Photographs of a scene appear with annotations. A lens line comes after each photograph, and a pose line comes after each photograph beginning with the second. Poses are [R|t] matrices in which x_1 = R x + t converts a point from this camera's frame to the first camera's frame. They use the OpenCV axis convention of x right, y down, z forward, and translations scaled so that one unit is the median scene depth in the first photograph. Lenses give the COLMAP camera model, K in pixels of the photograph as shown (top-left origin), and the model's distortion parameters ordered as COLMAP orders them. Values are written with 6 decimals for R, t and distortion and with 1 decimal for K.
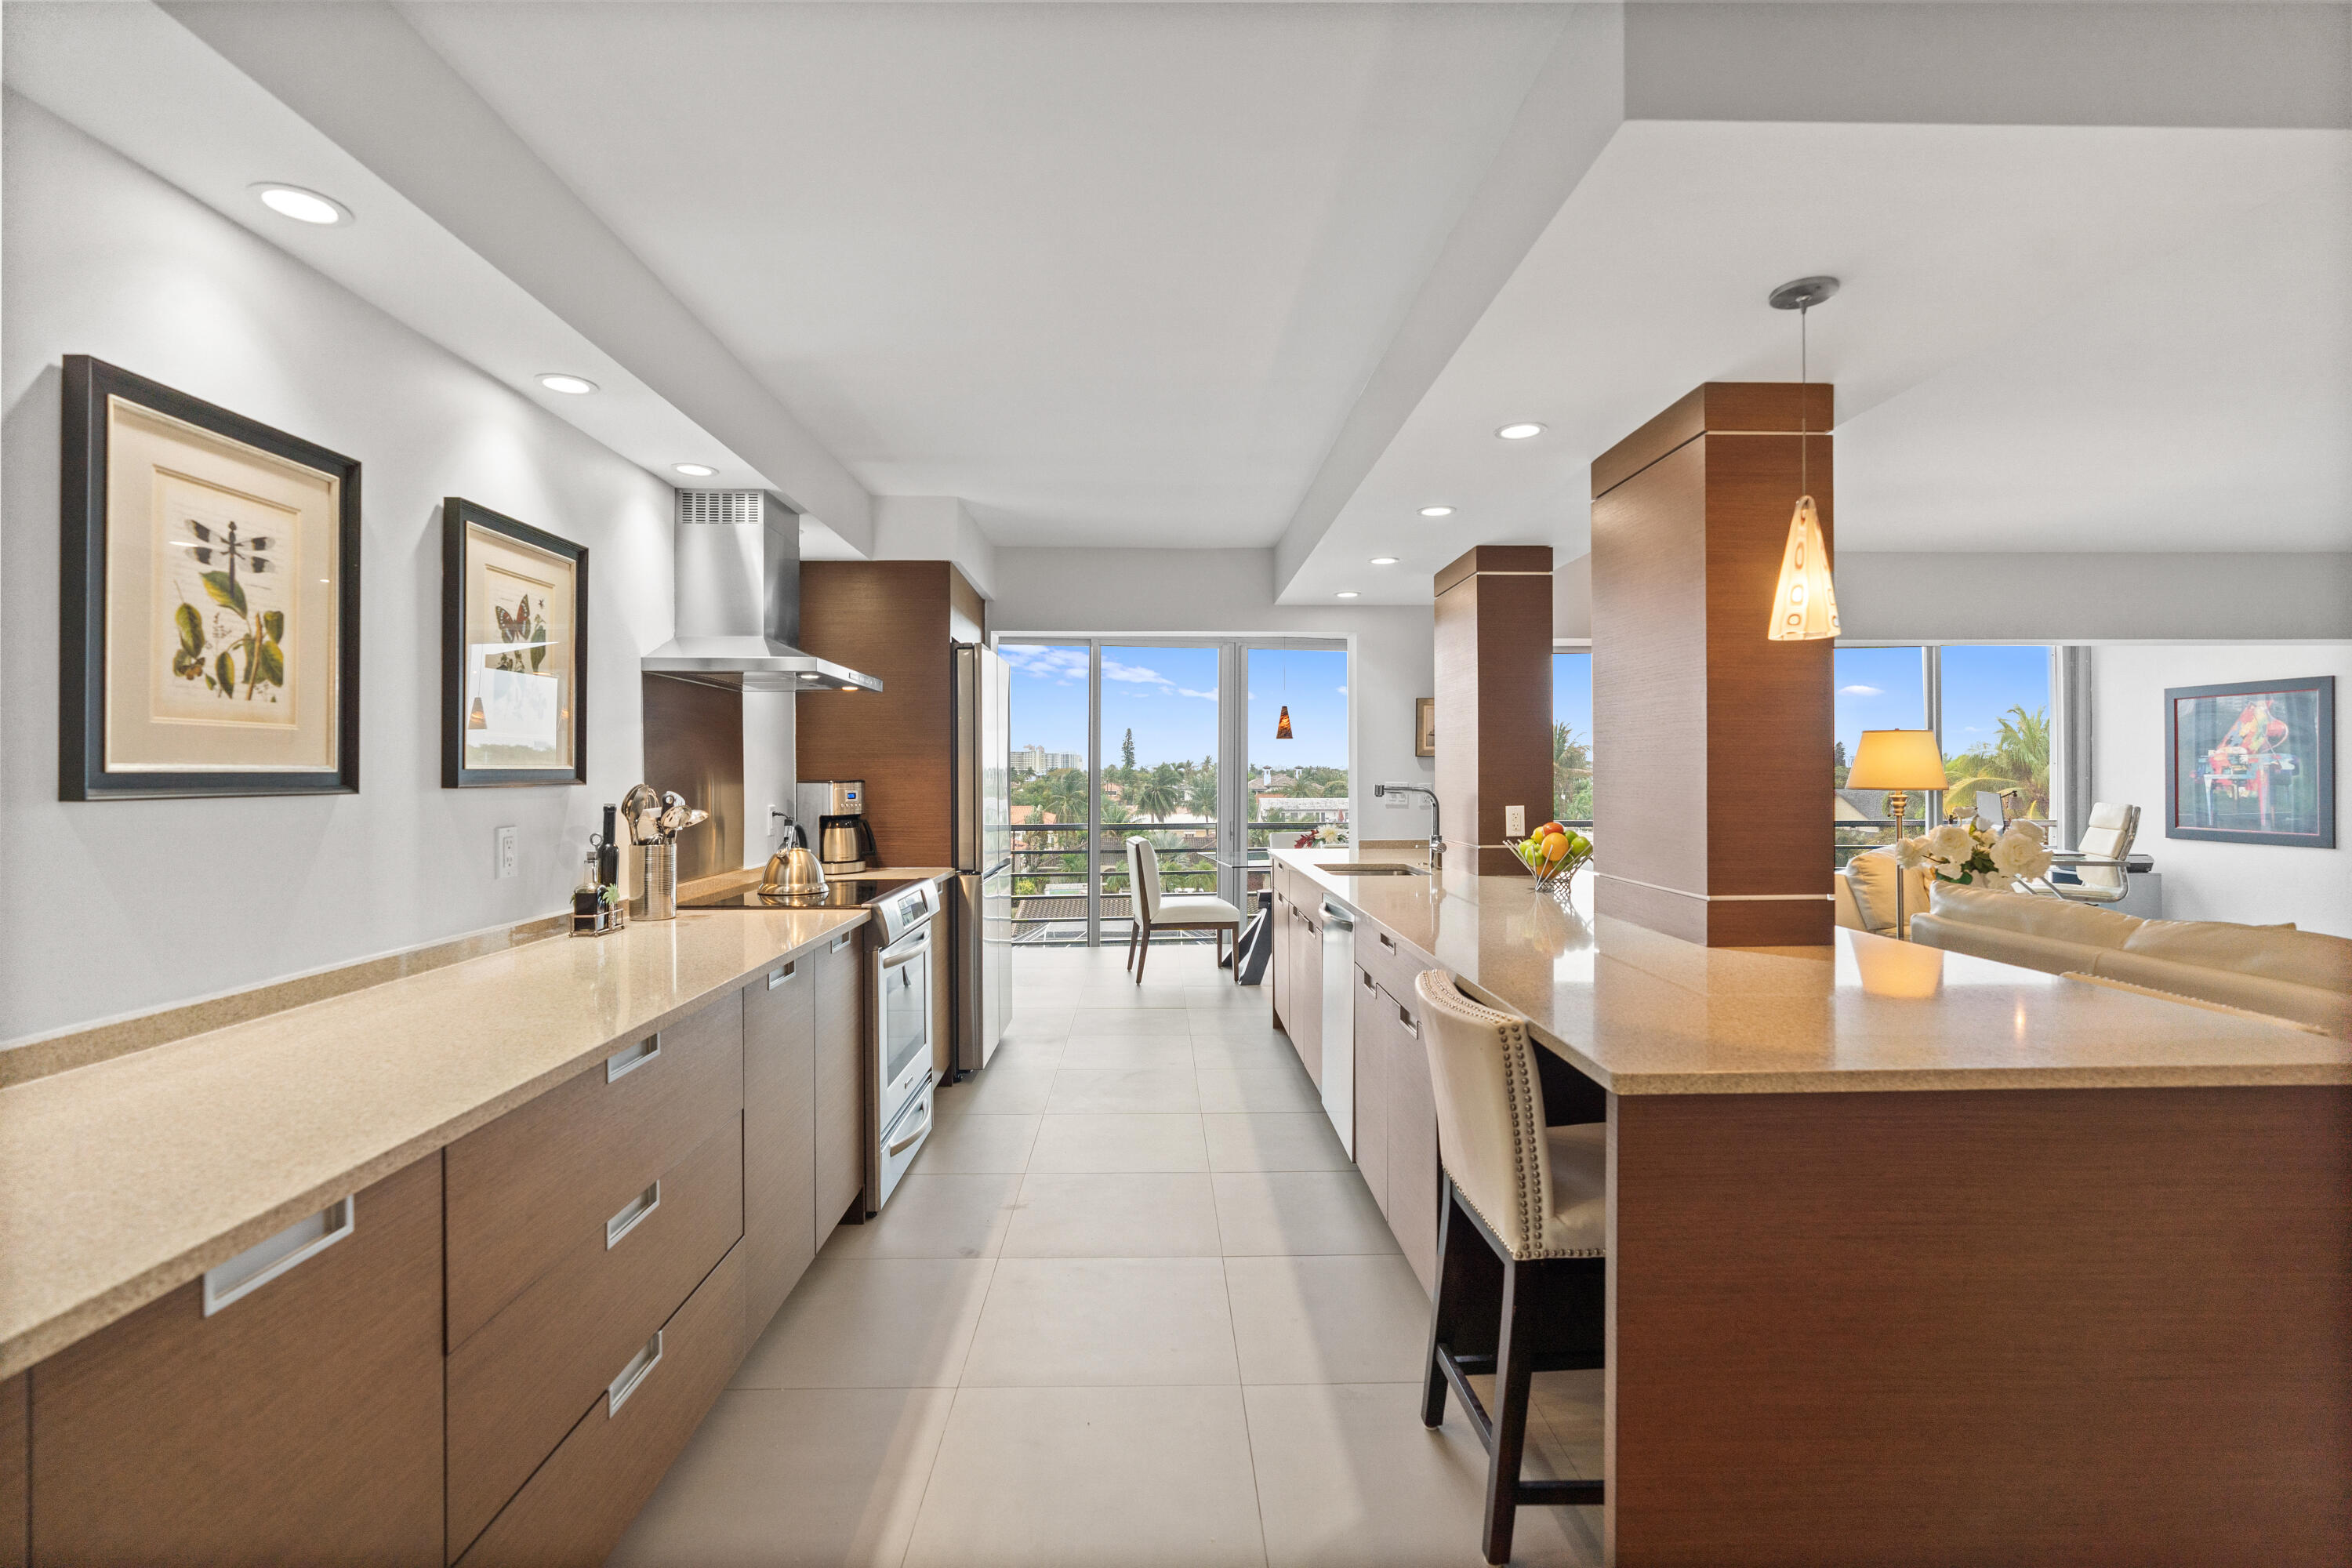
lens RADIAL K [[1064.9, 0, 1177.3], [0, 1064.9, 770.9], [0, 0, 1]] dist [-0.003575, 0.000534]
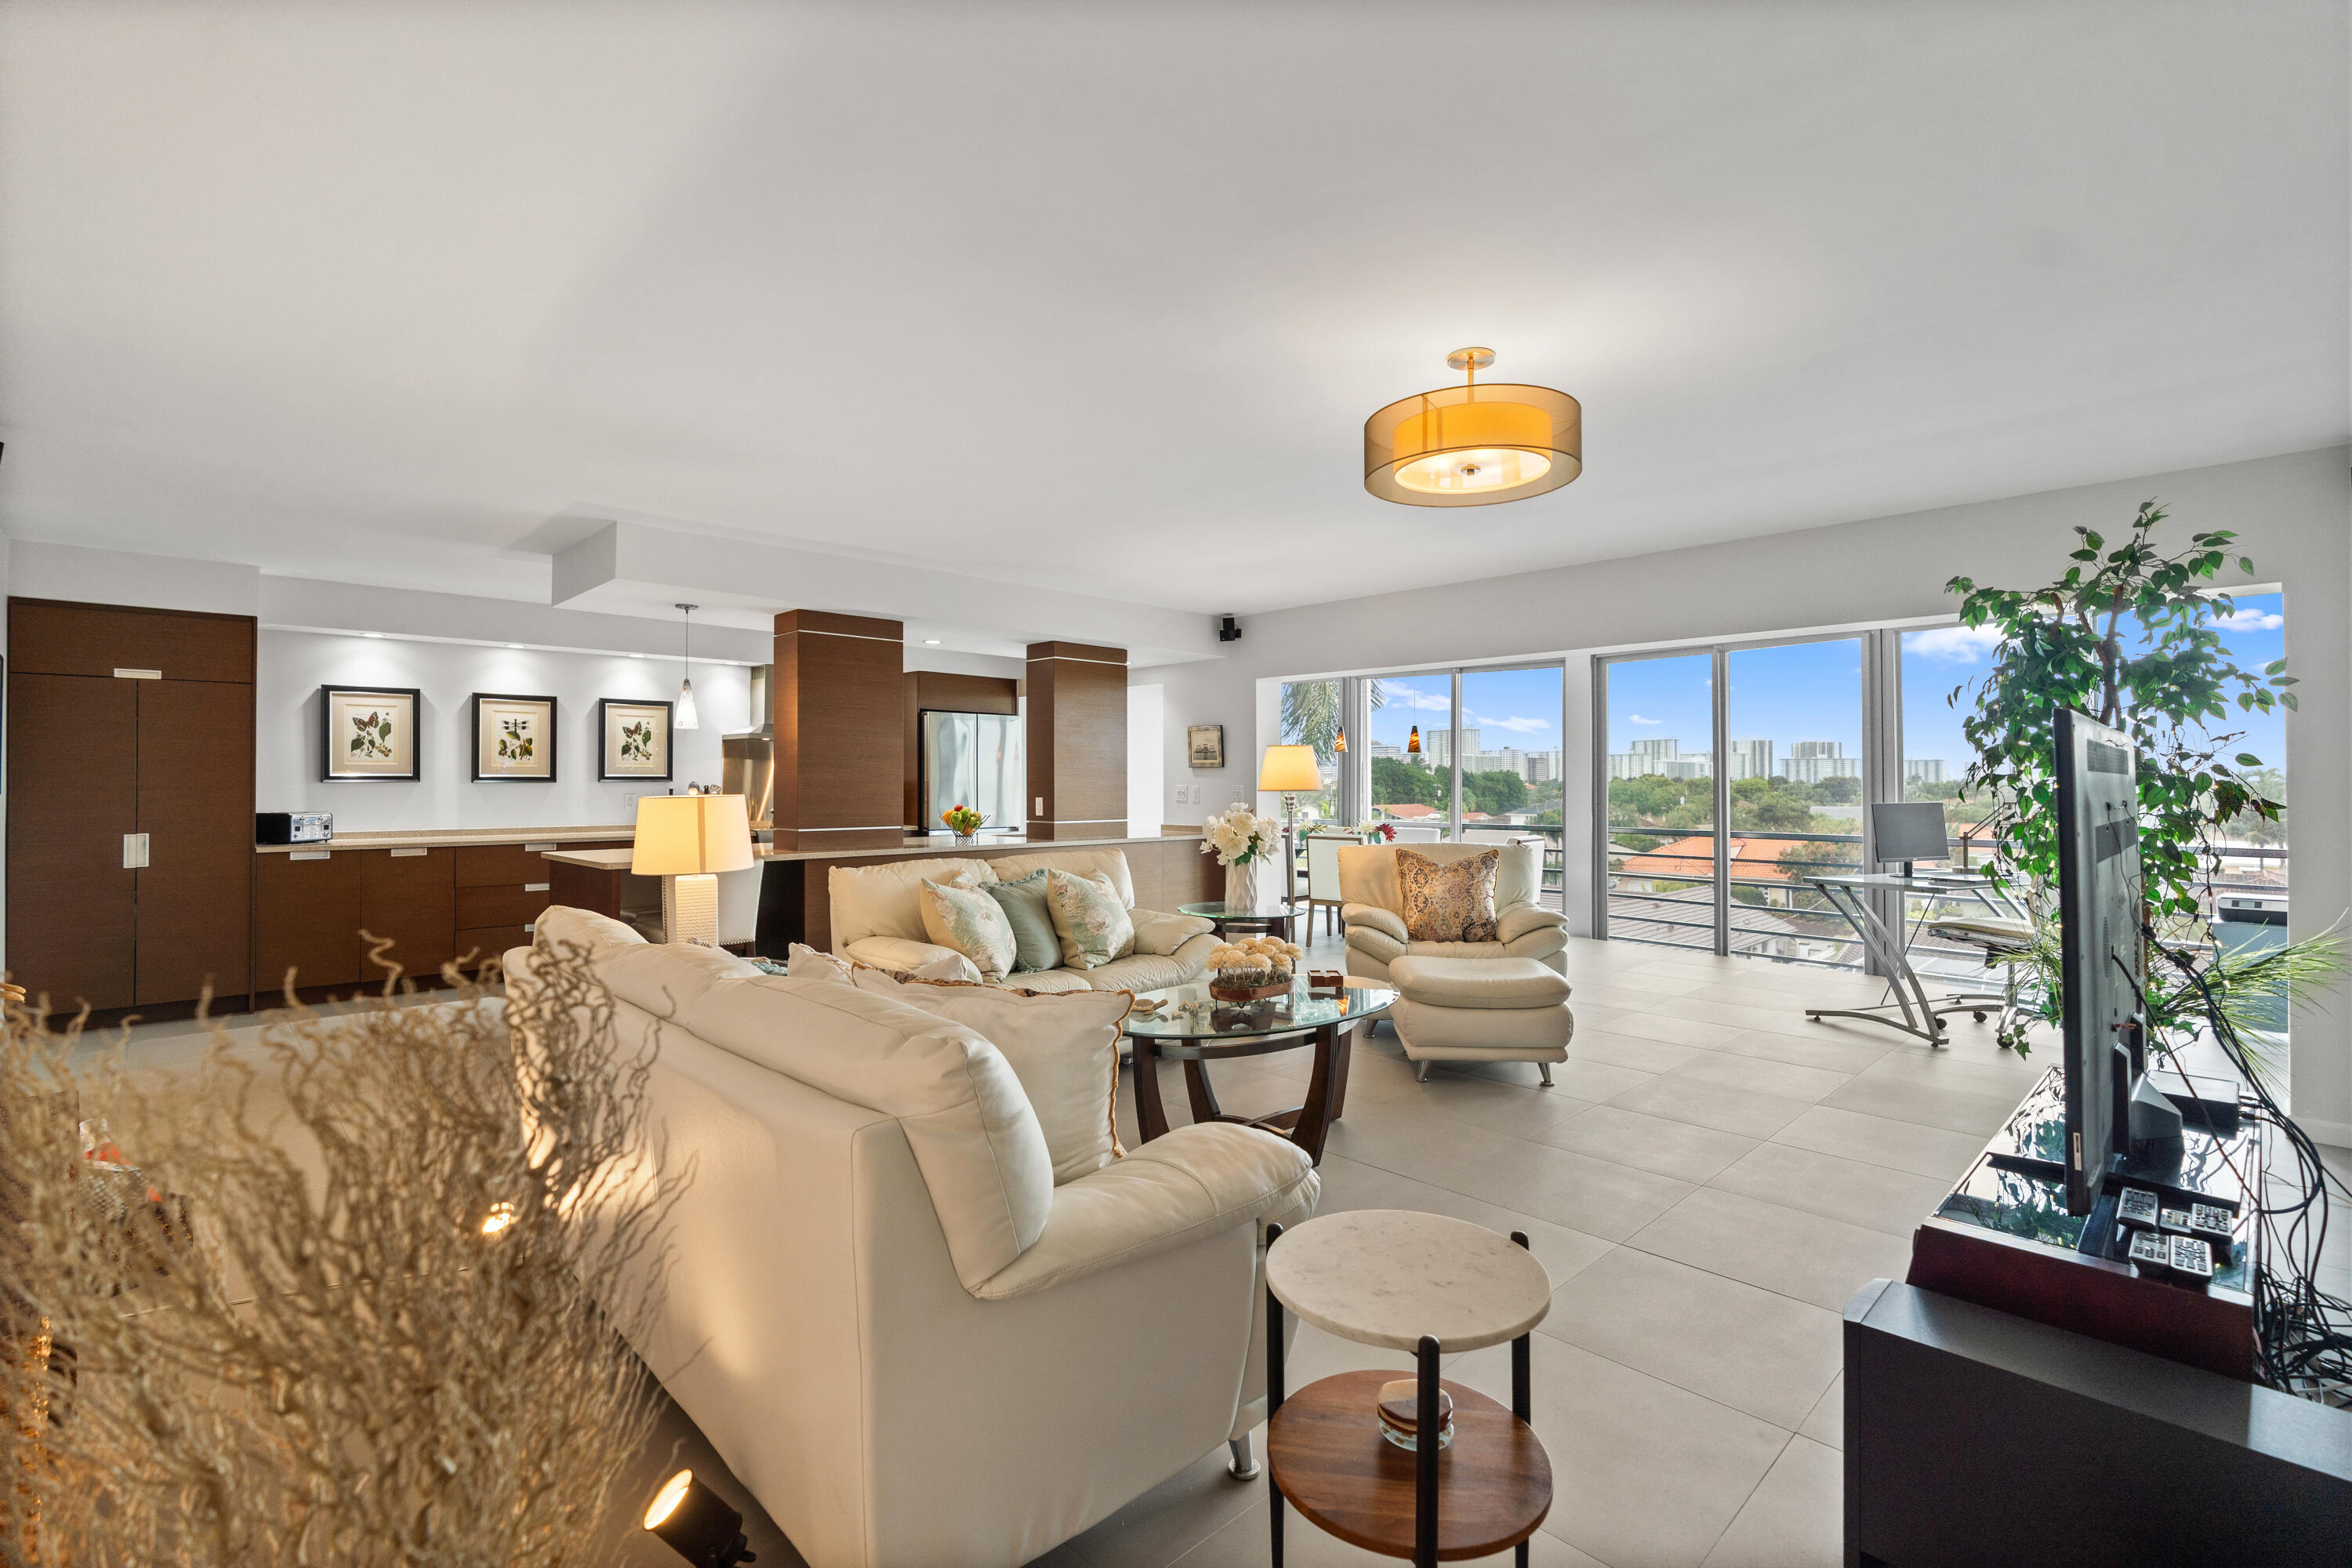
lens RADIAL K [[1054.5, 0, 1180.3], [0, 1054.5, 773.3], [0, 0, 1]] dist [-0.002005, 0.000011]
pose [[0.676806, -0.003987, -0.736150, 1.675056], [-0.001189, 0.999978, -0.006509, 0.004764], [0.736160, 0.005280, 0.676787, 0.034371]]
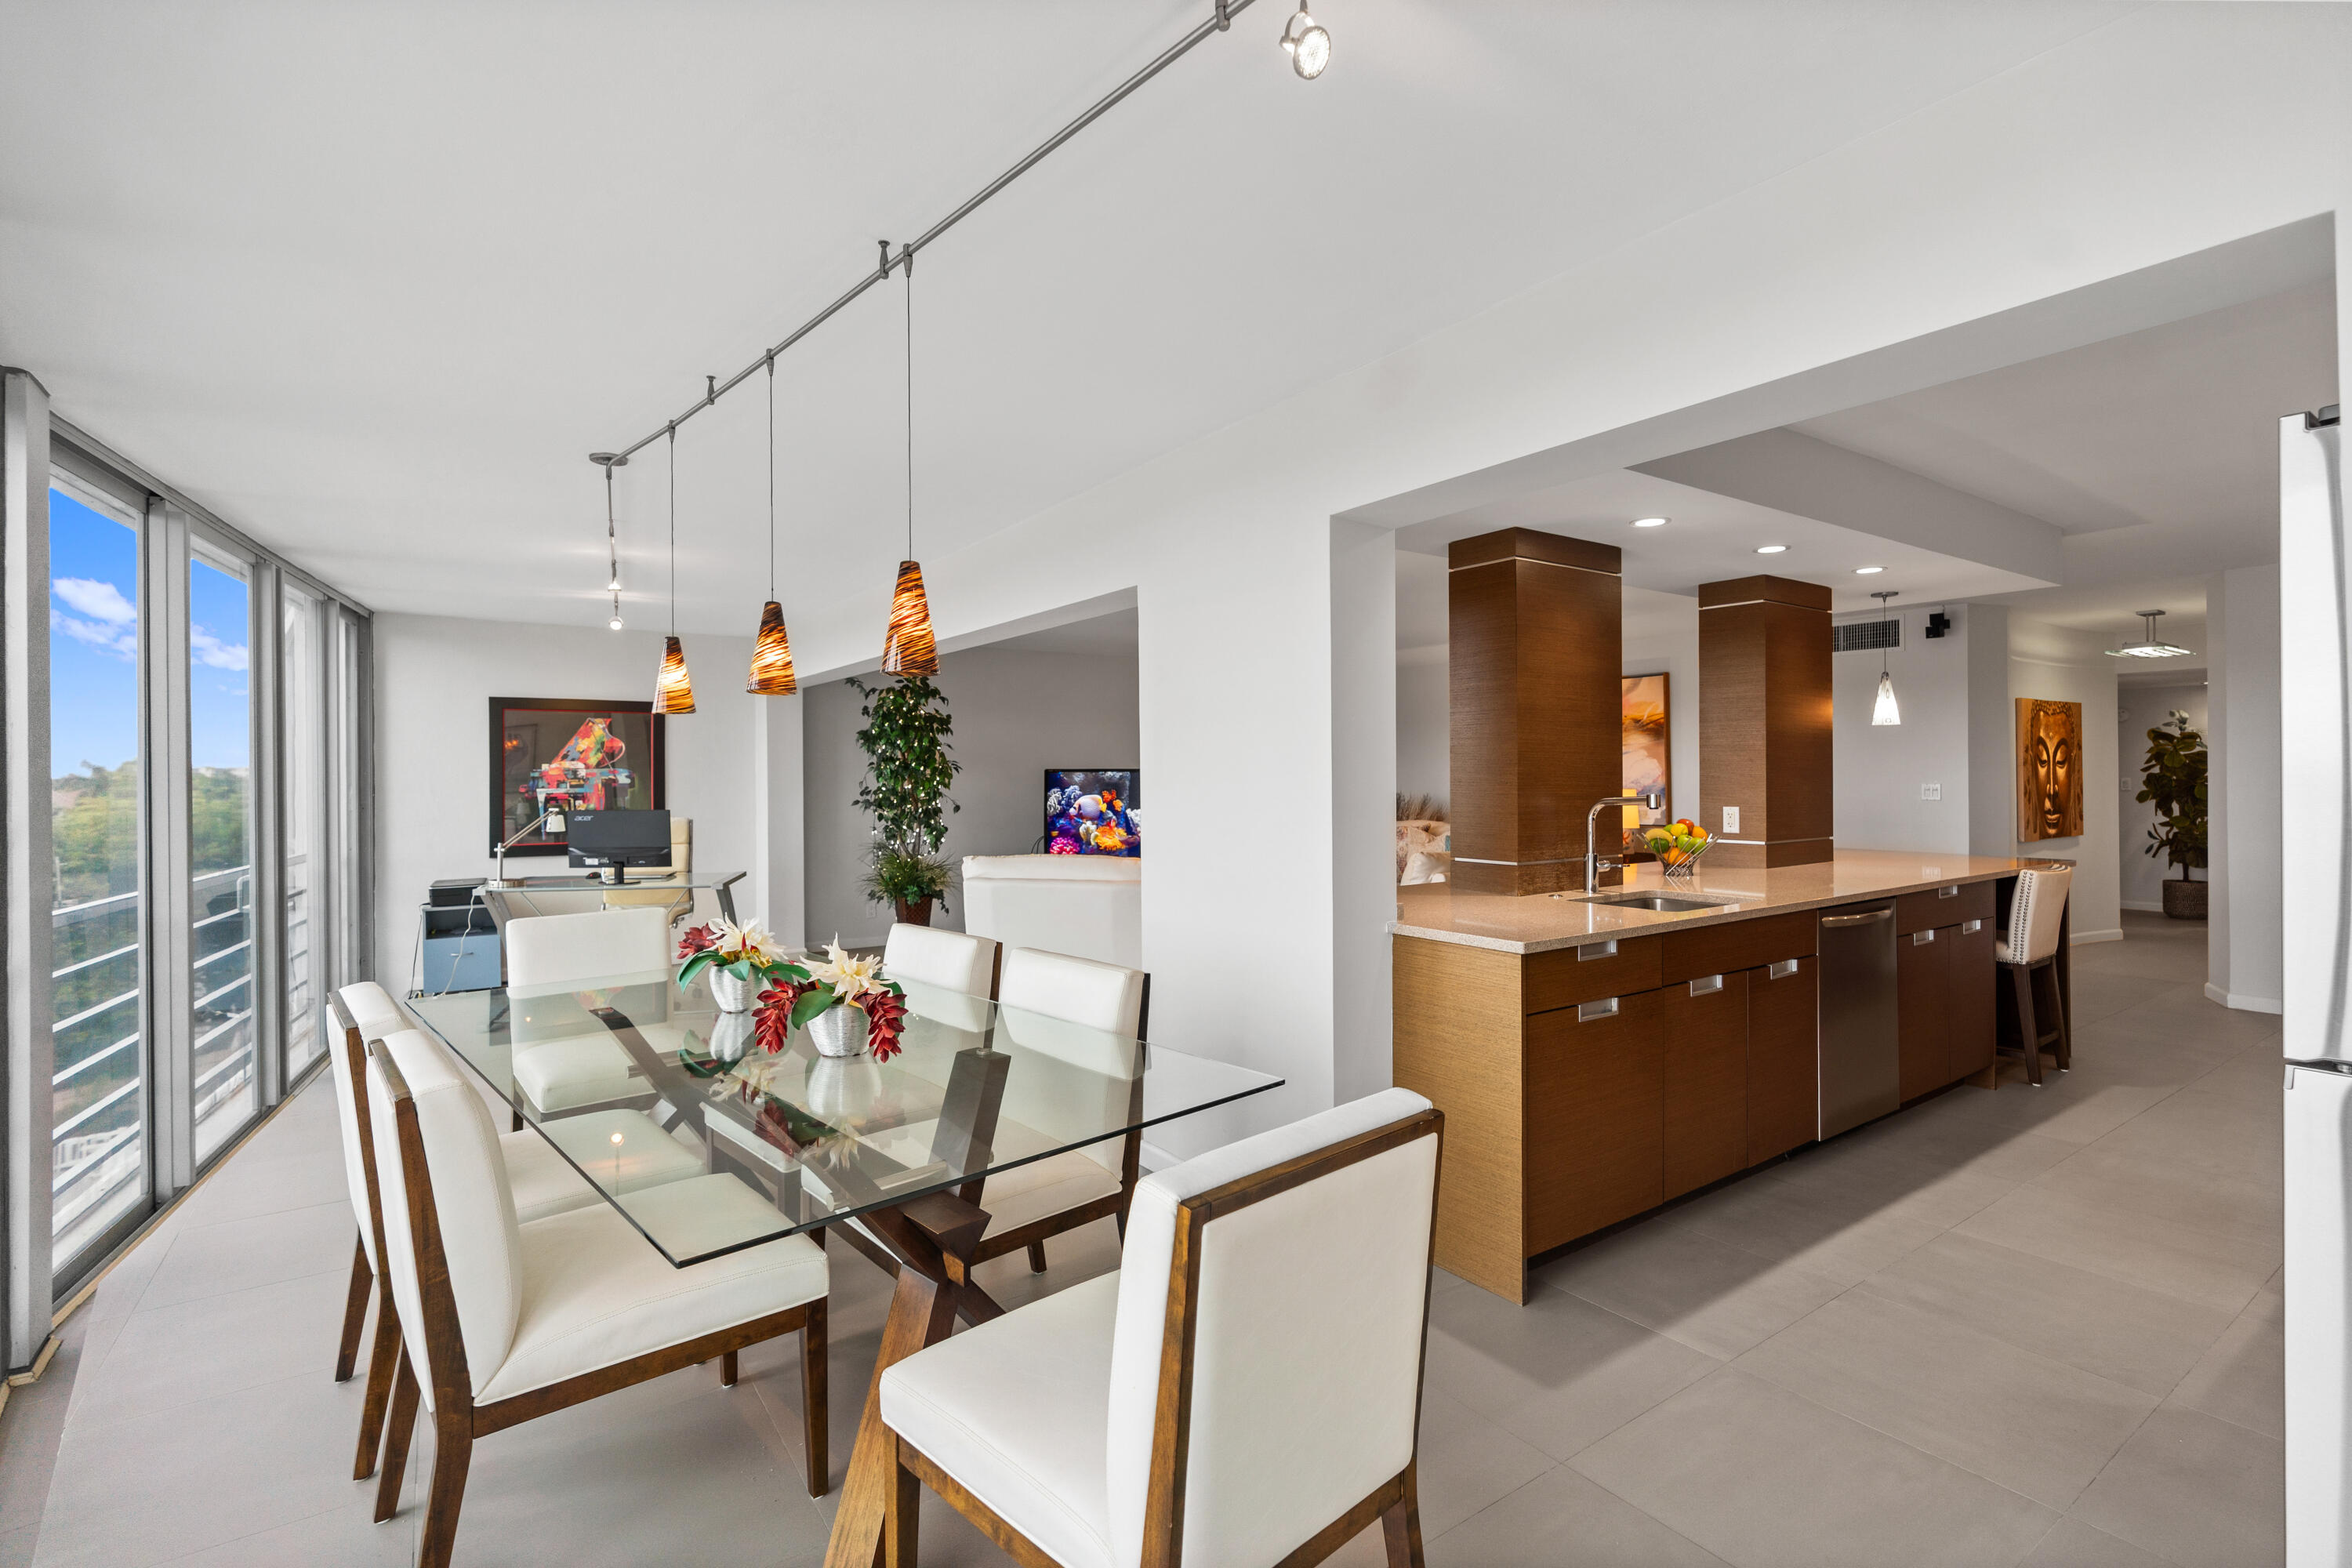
lens RADIAL K [[1054.5, 0, 1180.3], [0, 1054.5, 773.3], [0, 0, 1]] dist [-0.002005, 0.000011]
pose [[-0.539716, 0.008940, 0.841800, -0.296376], [0.007755, 0.999954, -0.005648, -0.001678], [-0.841812, 0.003480, -0.539760, 1.778609]]
